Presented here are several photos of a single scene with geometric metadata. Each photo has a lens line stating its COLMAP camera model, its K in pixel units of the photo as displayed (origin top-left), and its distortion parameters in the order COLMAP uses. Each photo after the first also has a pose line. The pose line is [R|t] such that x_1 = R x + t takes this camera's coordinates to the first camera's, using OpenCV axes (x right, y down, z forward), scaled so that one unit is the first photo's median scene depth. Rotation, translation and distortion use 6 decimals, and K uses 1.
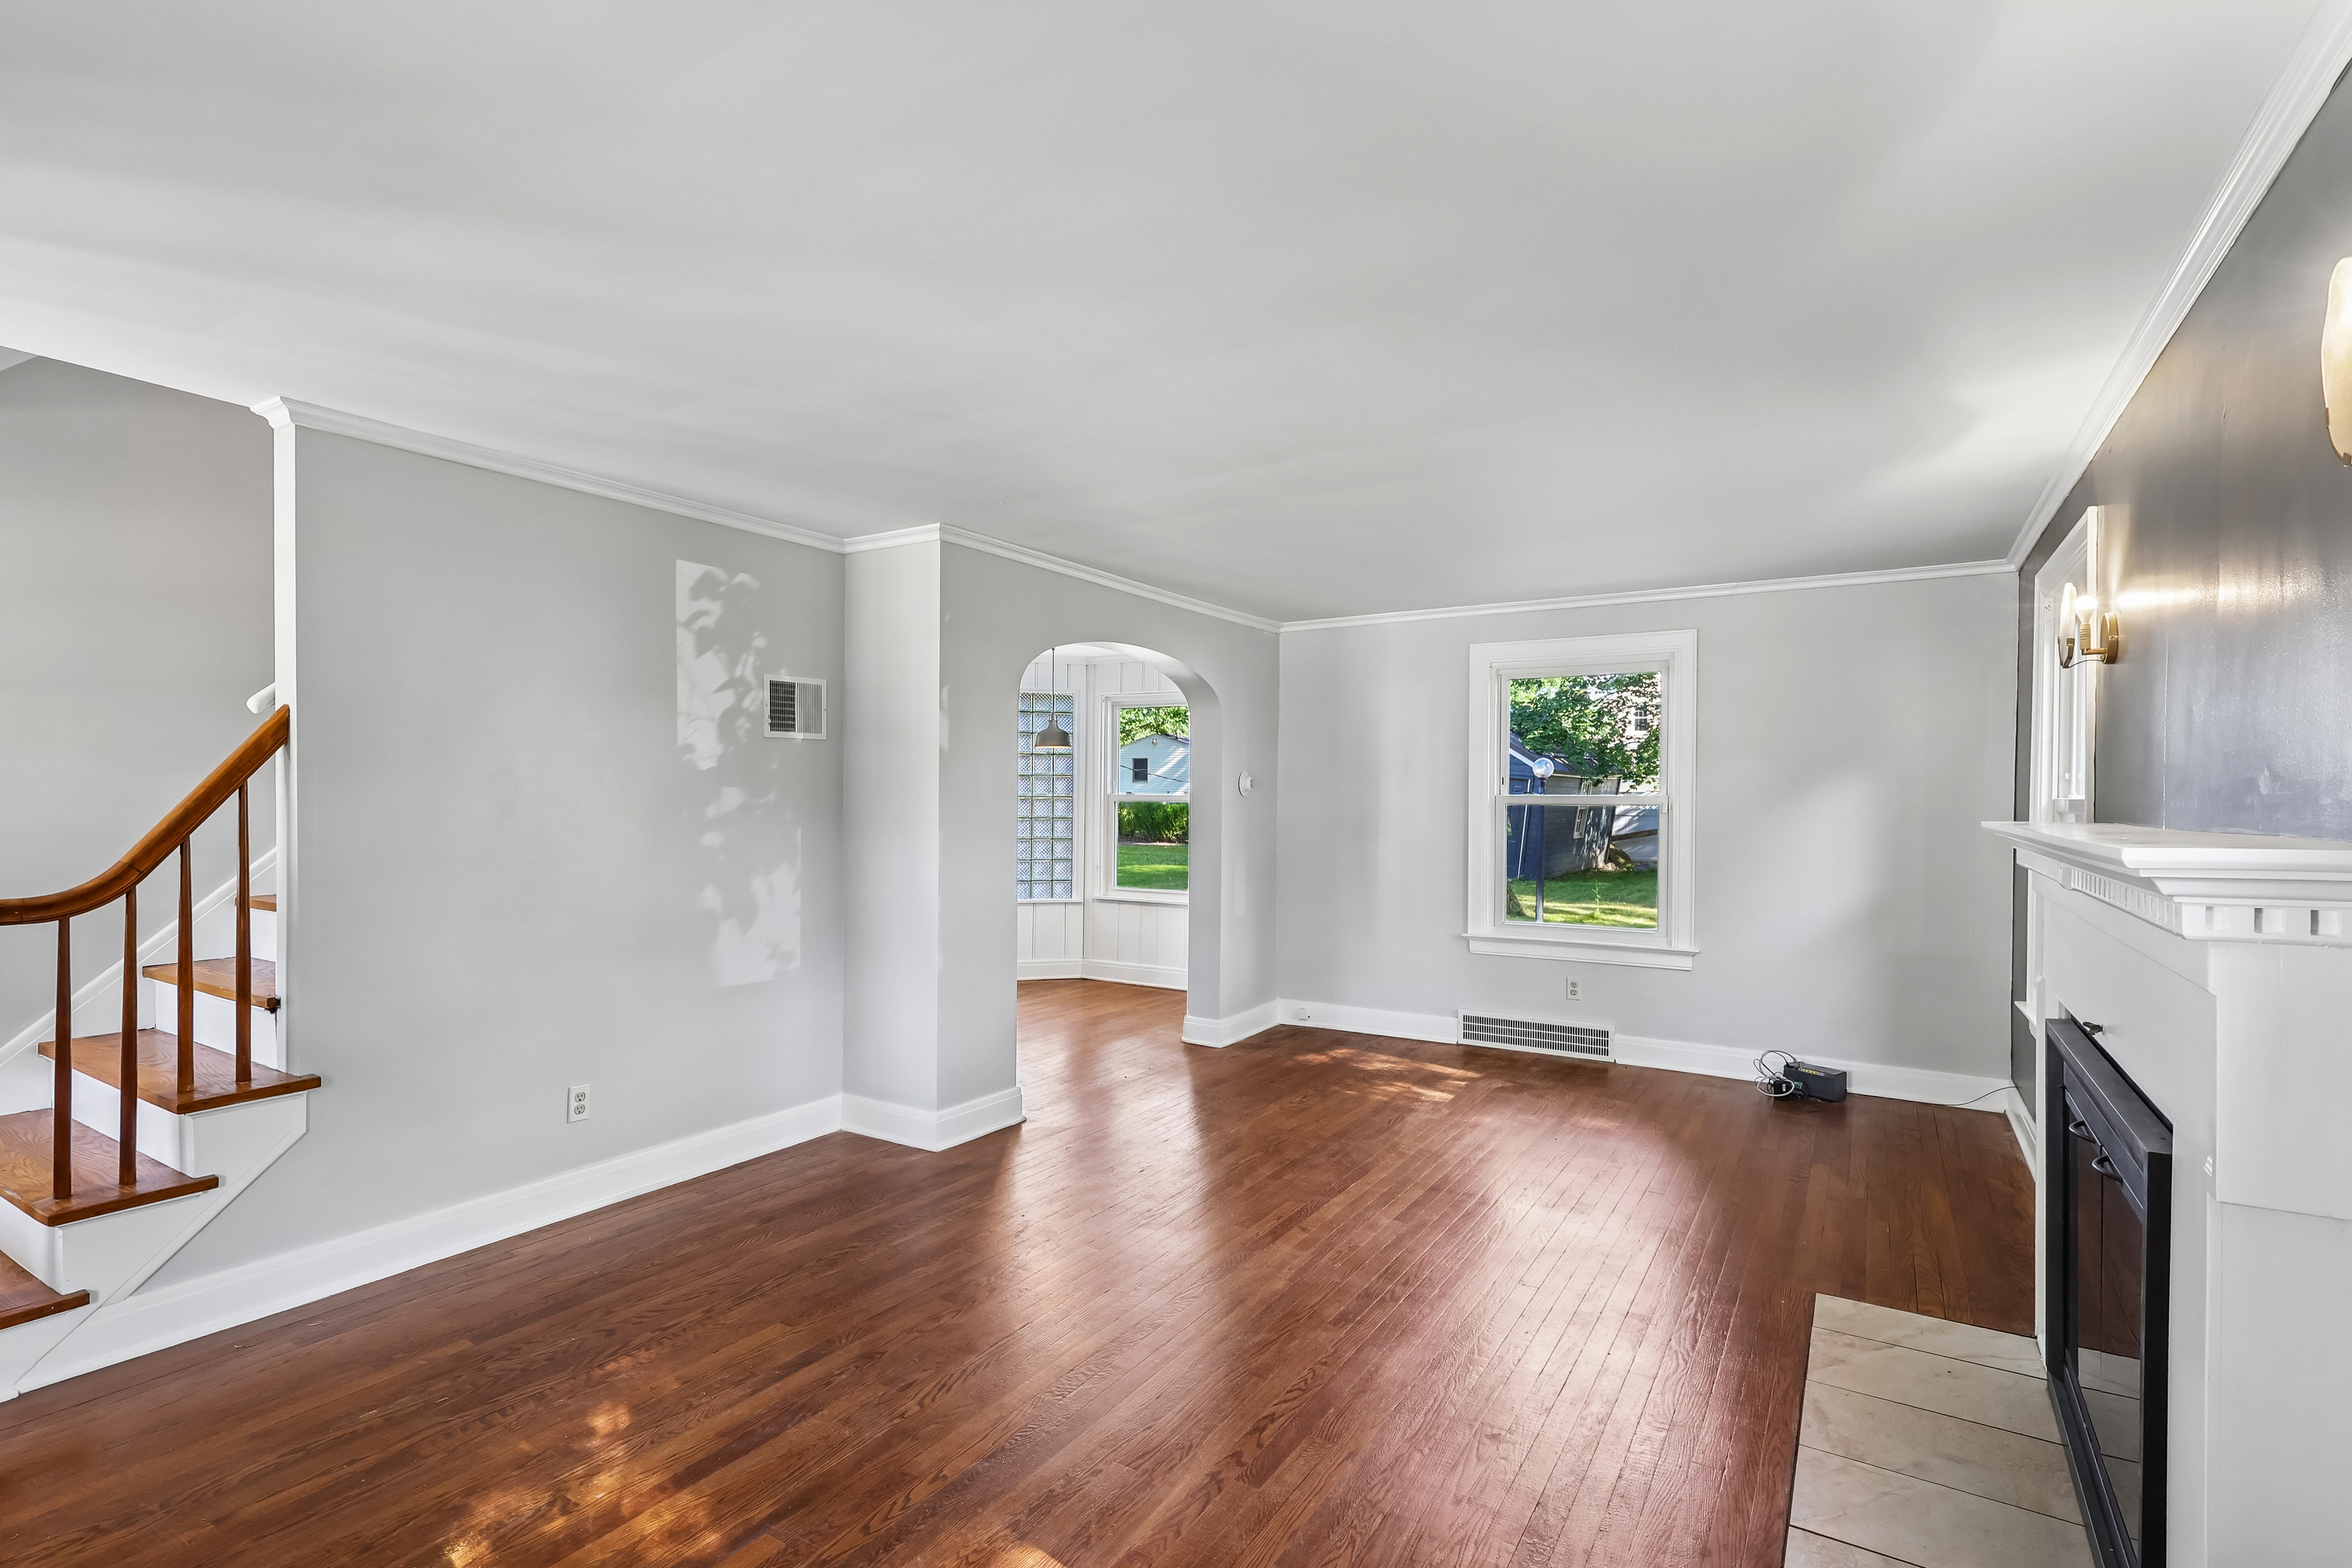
lens RADIAL K [[1115.1, 0, 1191.0], [0, 1115.1, 811.3], [0, 0, 1]] dist [-0.002001, 0.000131]
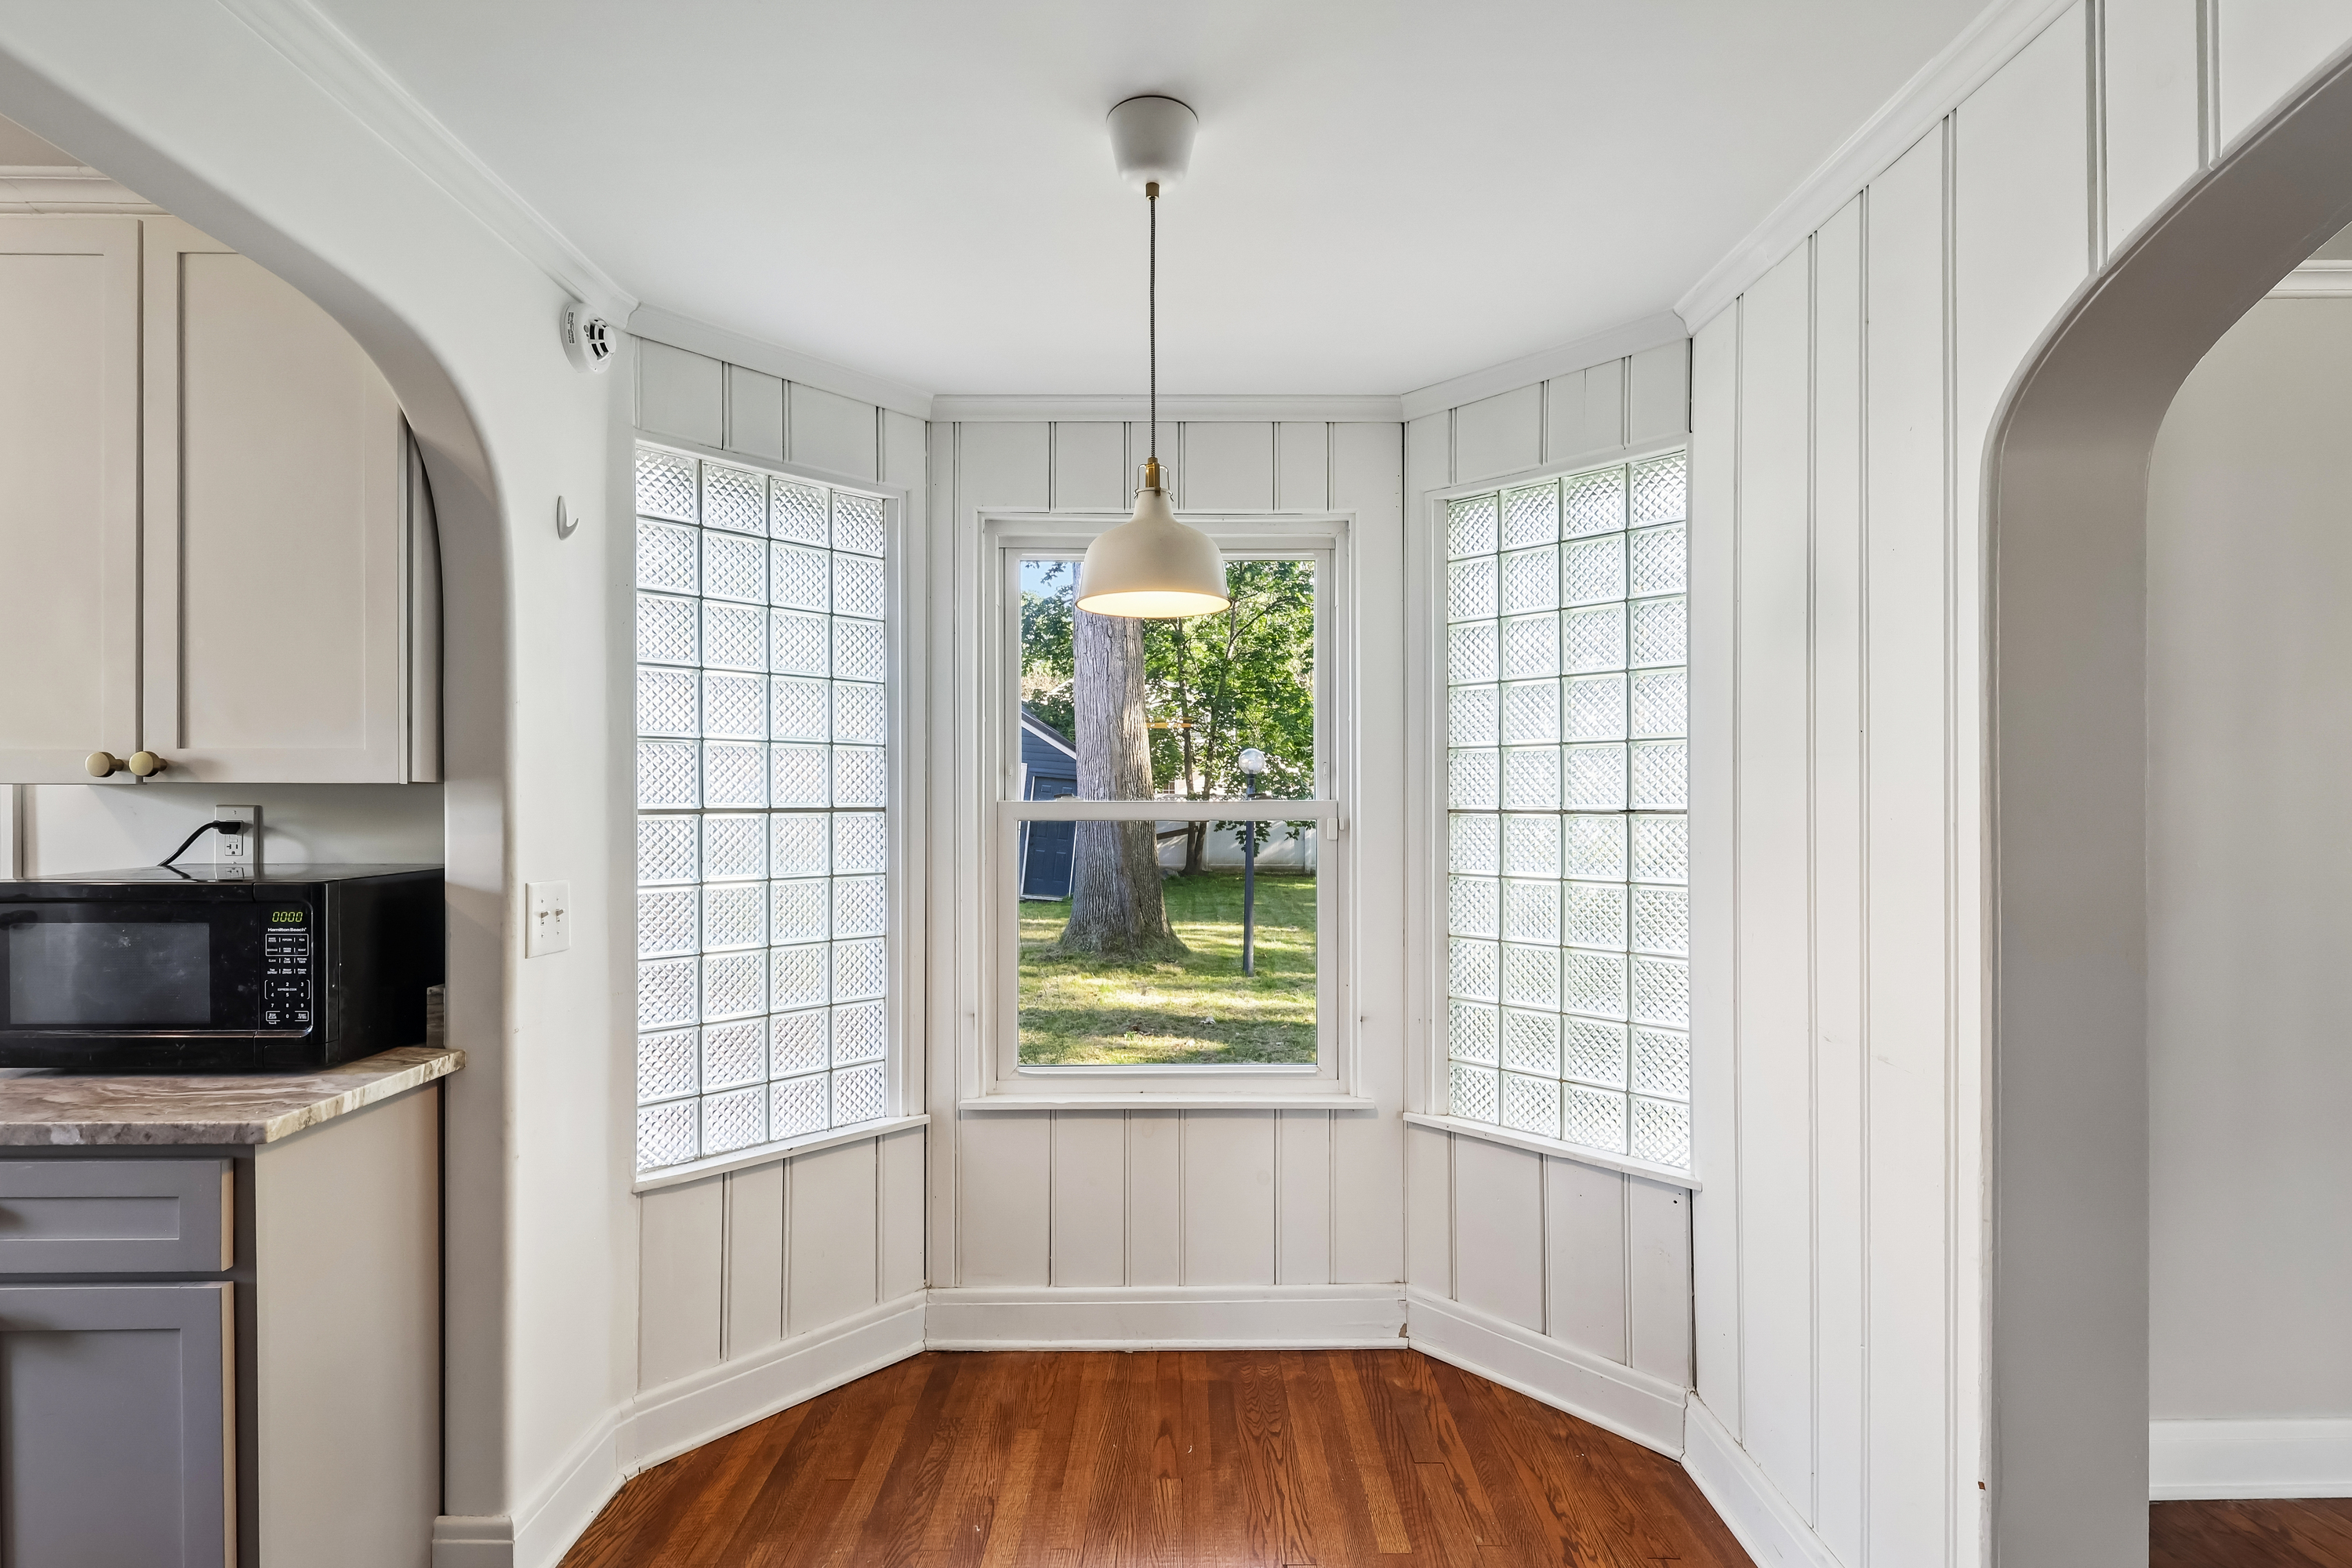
lens RADIAL K [[1115.1, 0, 1181.0], [0, 1115.1, 777.1], [0, 0, 1]] dist [-0.002001, 0.000131]
pose [[0.848281, -0.005340, 0.529519, -0.208940], [0.010940, 0.999912, -0.007442, -0.020191], [-0.529433, 0.012106, 0.848266, 0.675026]]
